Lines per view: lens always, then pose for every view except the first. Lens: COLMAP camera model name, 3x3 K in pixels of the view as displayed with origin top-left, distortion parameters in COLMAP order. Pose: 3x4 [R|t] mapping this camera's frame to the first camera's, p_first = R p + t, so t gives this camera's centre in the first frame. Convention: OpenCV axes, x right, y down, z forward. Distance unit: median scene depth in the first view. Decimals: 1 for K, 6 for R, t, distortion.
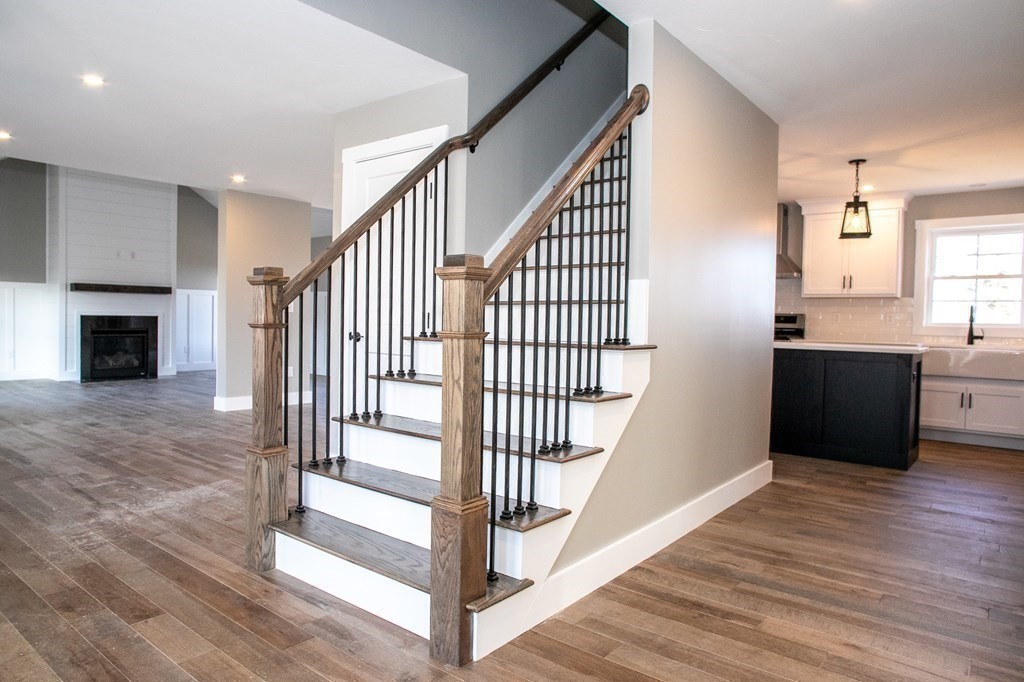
lens RADIAL K [[646.6, 0, 465.1], [0, 646.6, 350.4], [0, 0, 1]] dist [-0.038528, 0.019022]
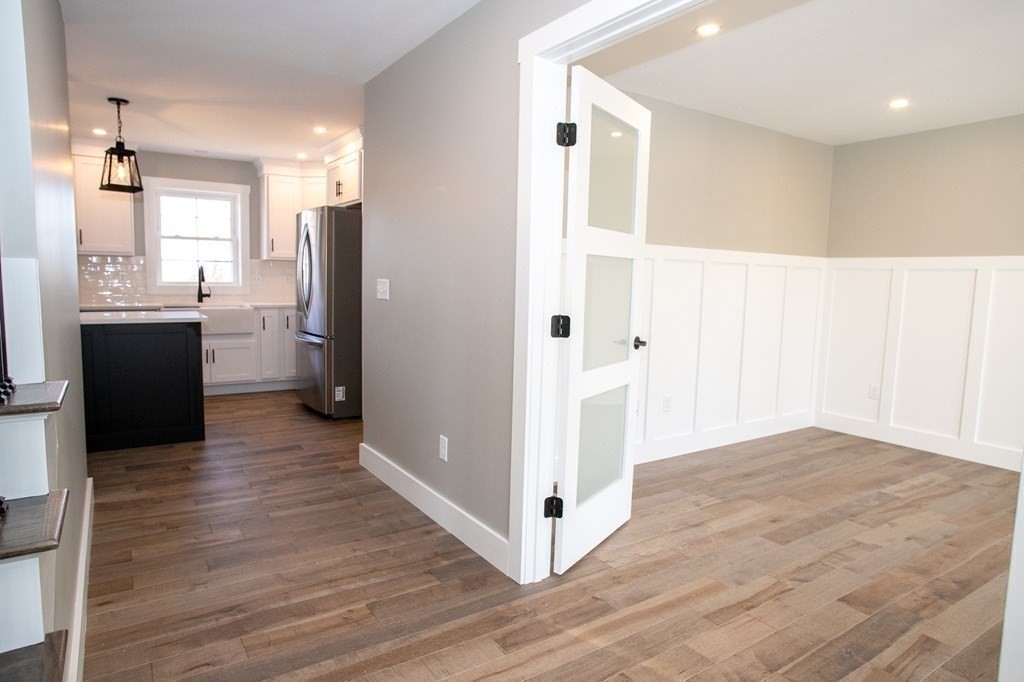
lens RADIAL K [[609.9, 0, 508.6], [0, 609.9, 344.7], [0, 0, 1]] dist [-0.059262, 0.042285]
pose [[0.275548, -0.118776, 0.953921, -0.043596], [0.031667, 0.992920, 0.114485, -0.046359], [-0.960766, -0.001338, 0.277358, 0.271750]]
